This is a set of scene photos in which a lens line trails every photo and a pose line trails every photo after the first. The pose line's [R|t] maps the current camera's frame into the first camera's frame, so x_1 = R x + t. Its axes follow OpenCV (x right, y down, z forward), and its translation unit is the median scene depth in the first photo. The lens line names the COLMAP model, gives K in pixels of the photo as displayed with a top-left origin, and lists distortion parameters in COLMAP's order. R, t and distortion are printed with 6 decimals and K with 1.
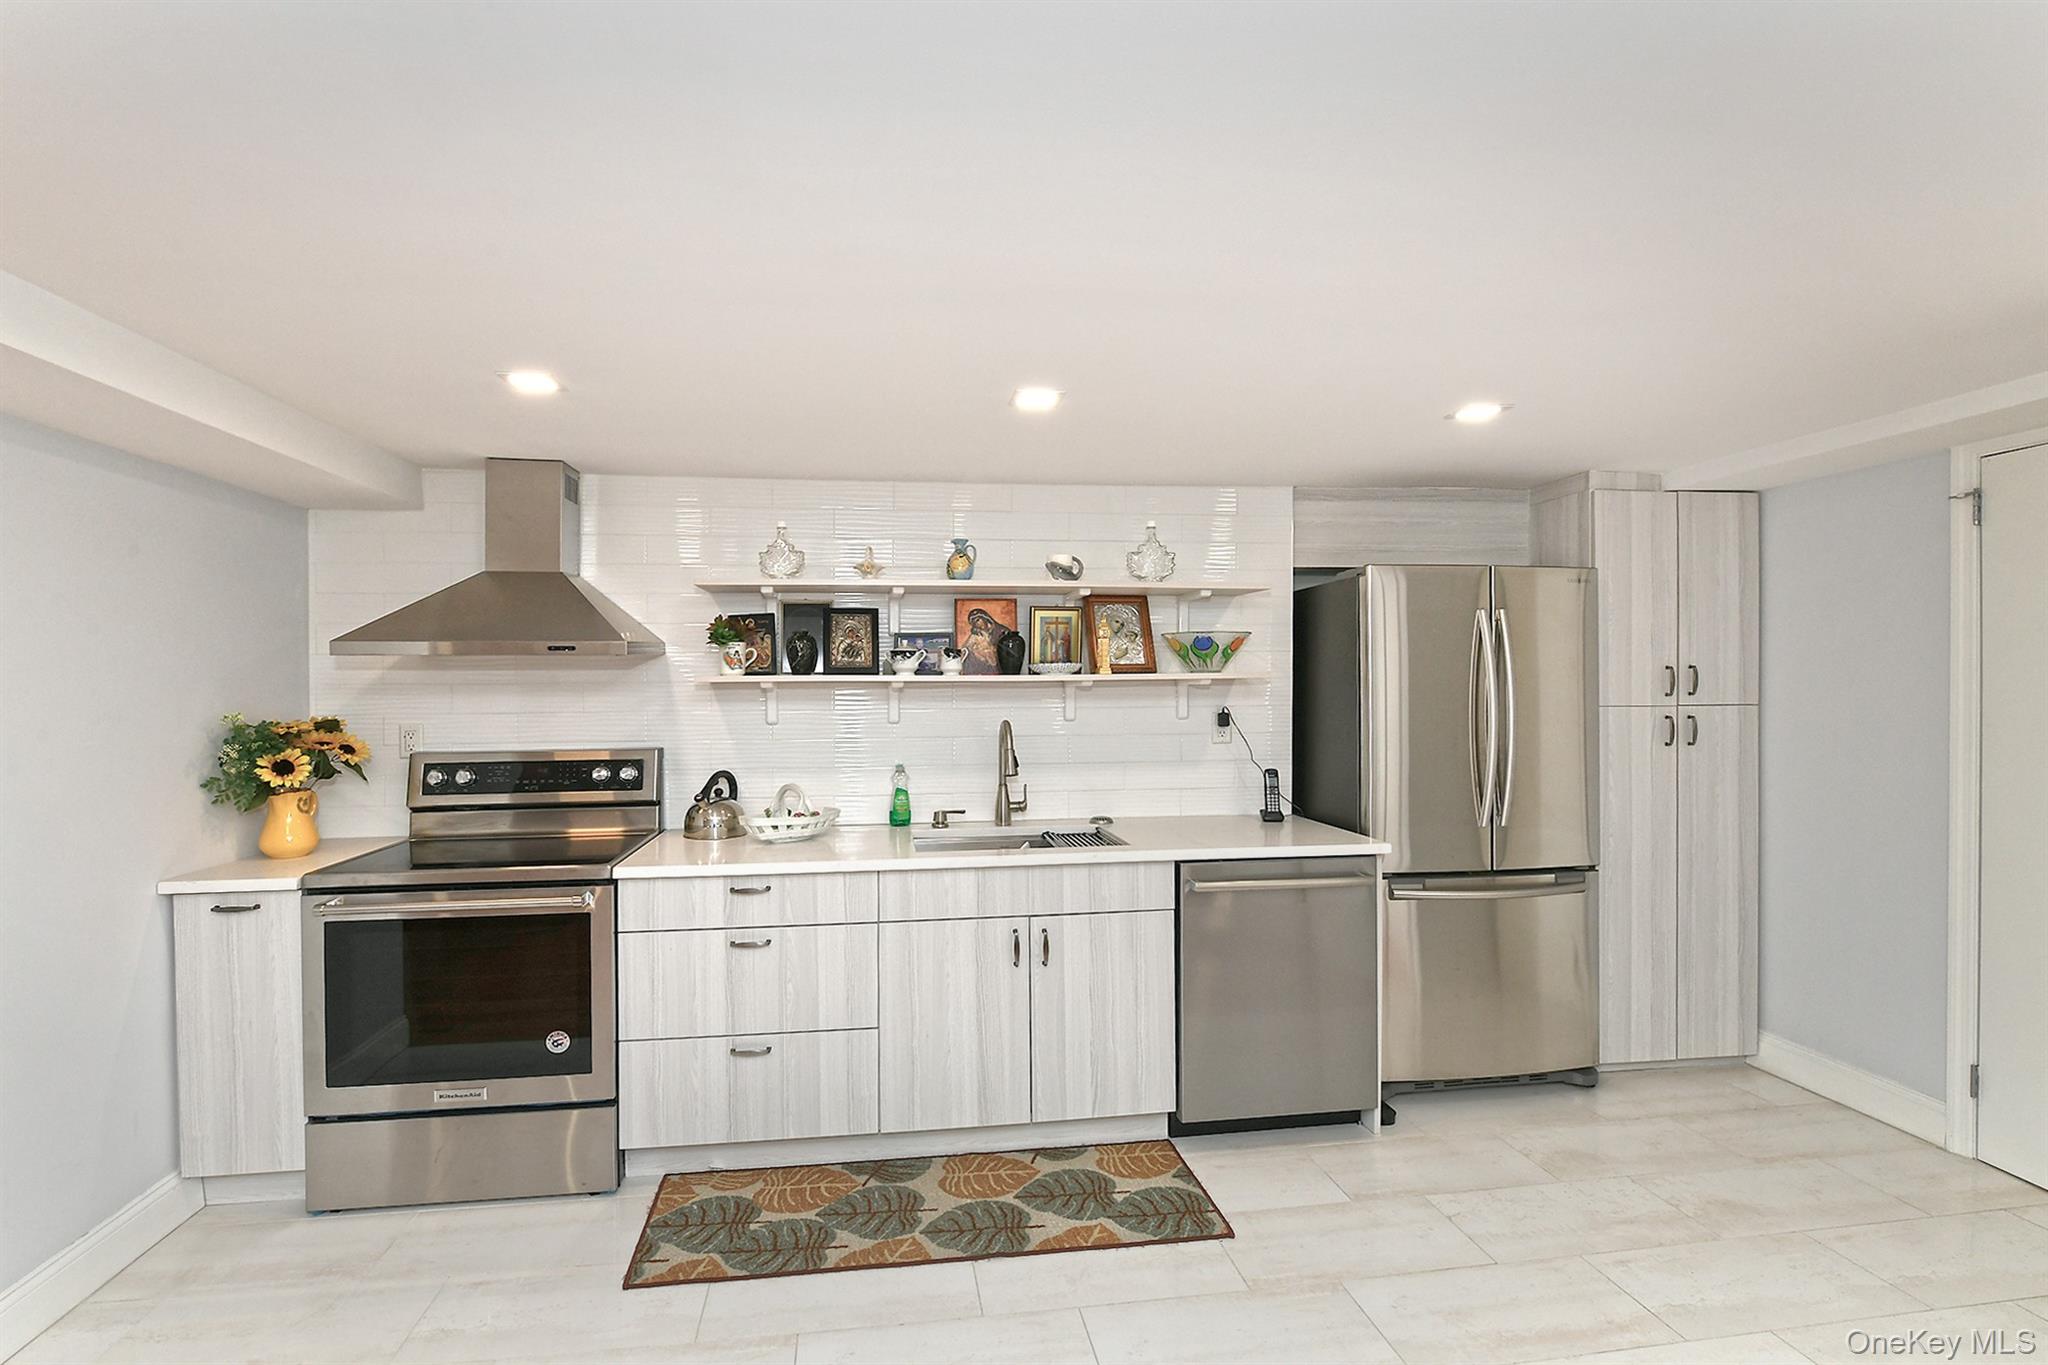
lens RADIAL K [[831.8, 0, 1022.2], [0, 831.8, 762.5], [0, 0, 1]] dist [-0.003599, -0.000108]
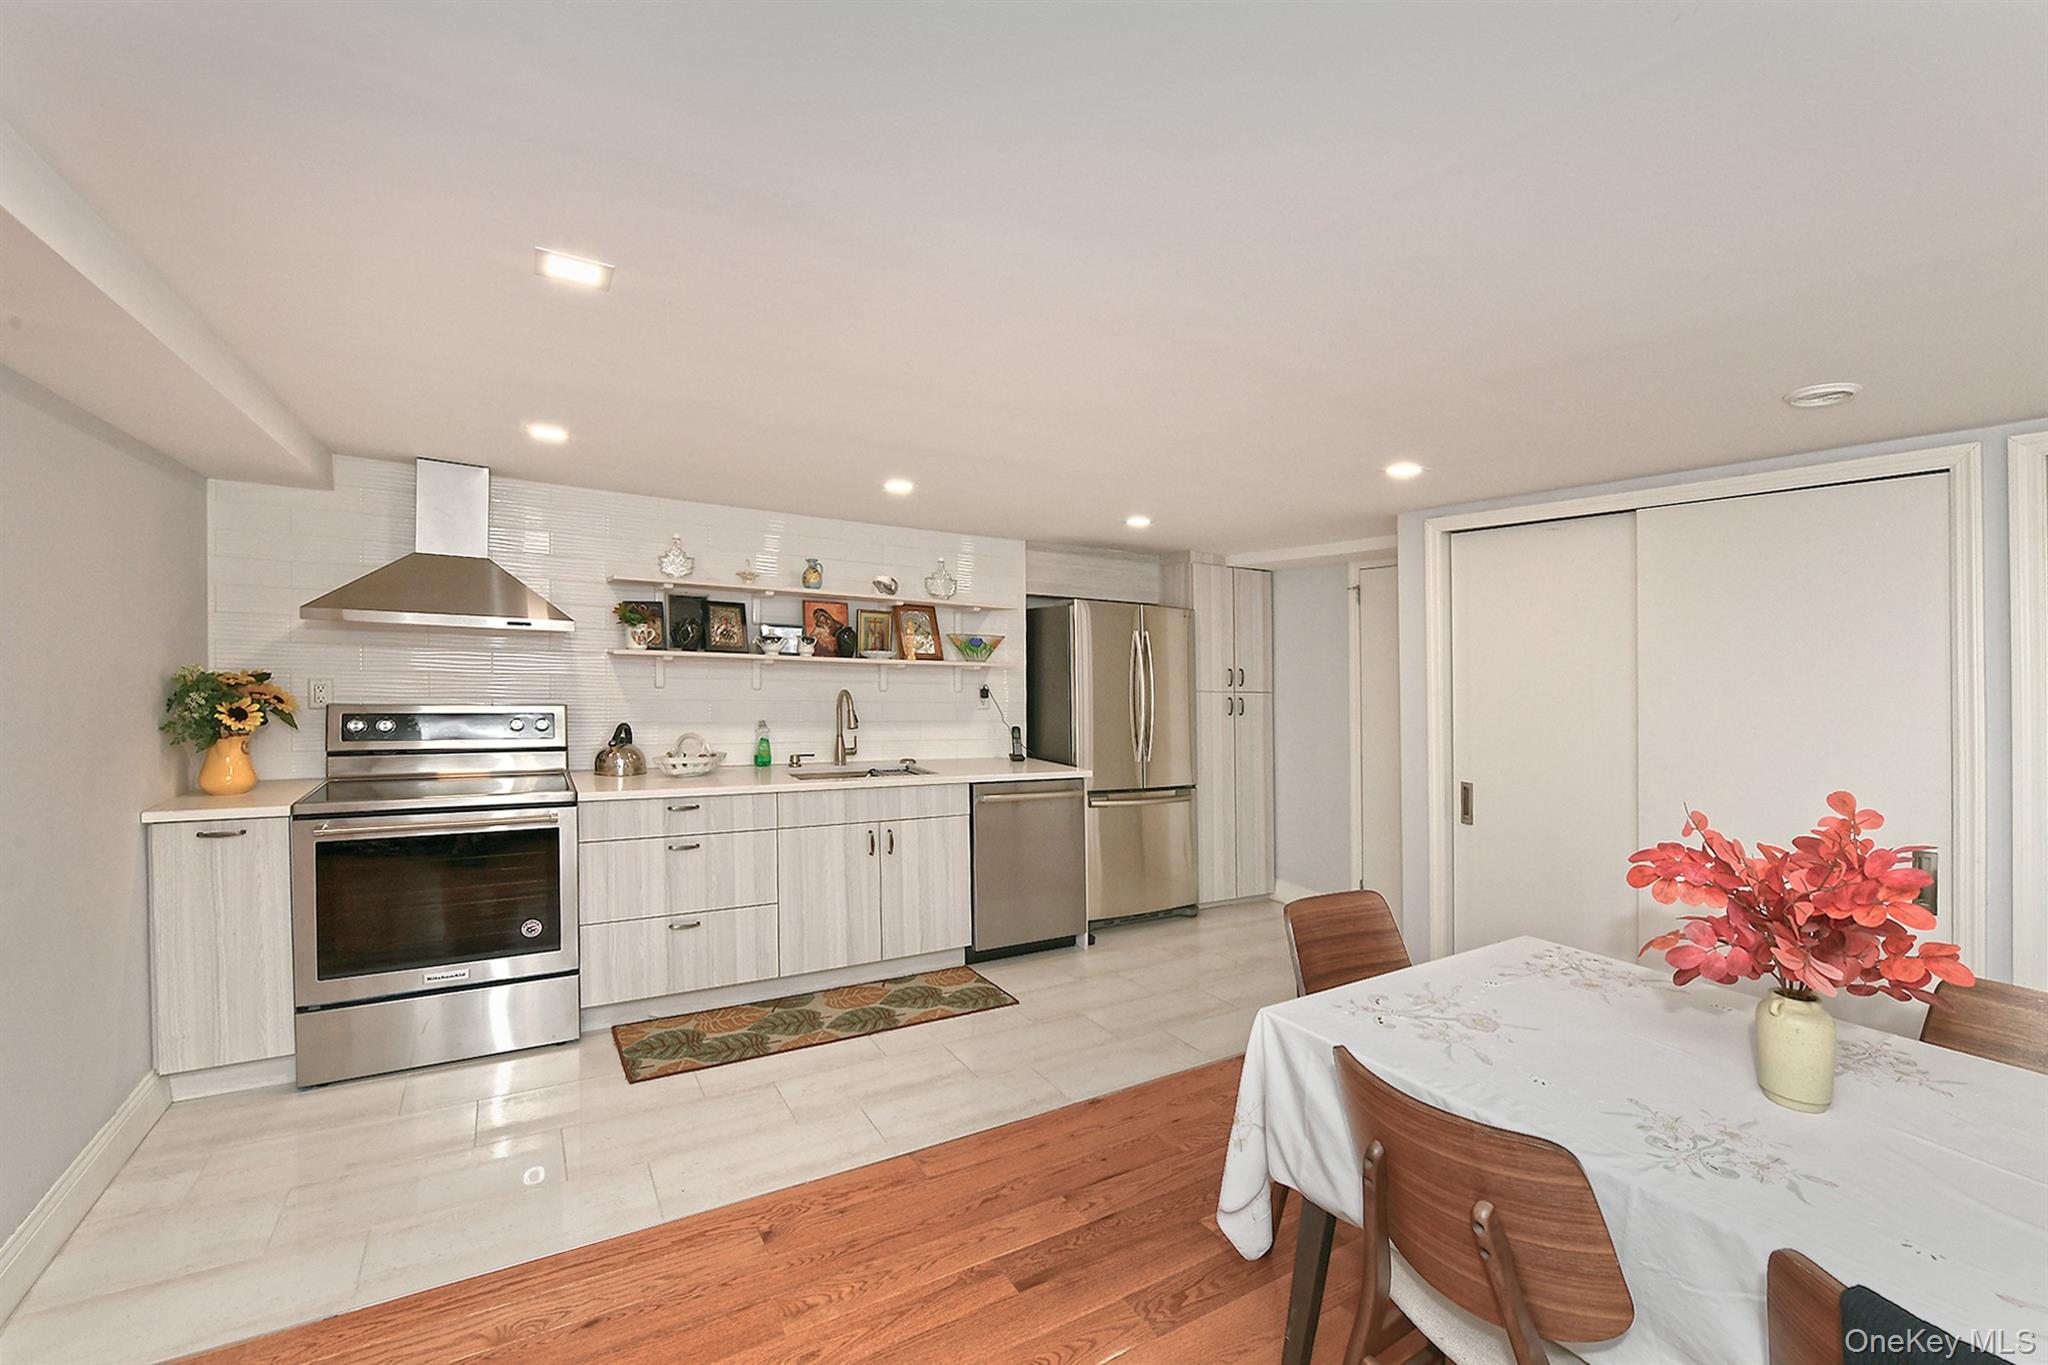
lens RADIAL K [[849.8, 0, 1024.0], [0, 849.8, 682.5], [0, 0, 1]] dist [0.019827, -0.000017]
pose [[0.914454, 0.030842, 0.403512, -0.345259], [-0.004095, 0.997746, -0.066982, 0.034391], [-0.404668, 0.059599, 0.912519, -0.466651]]
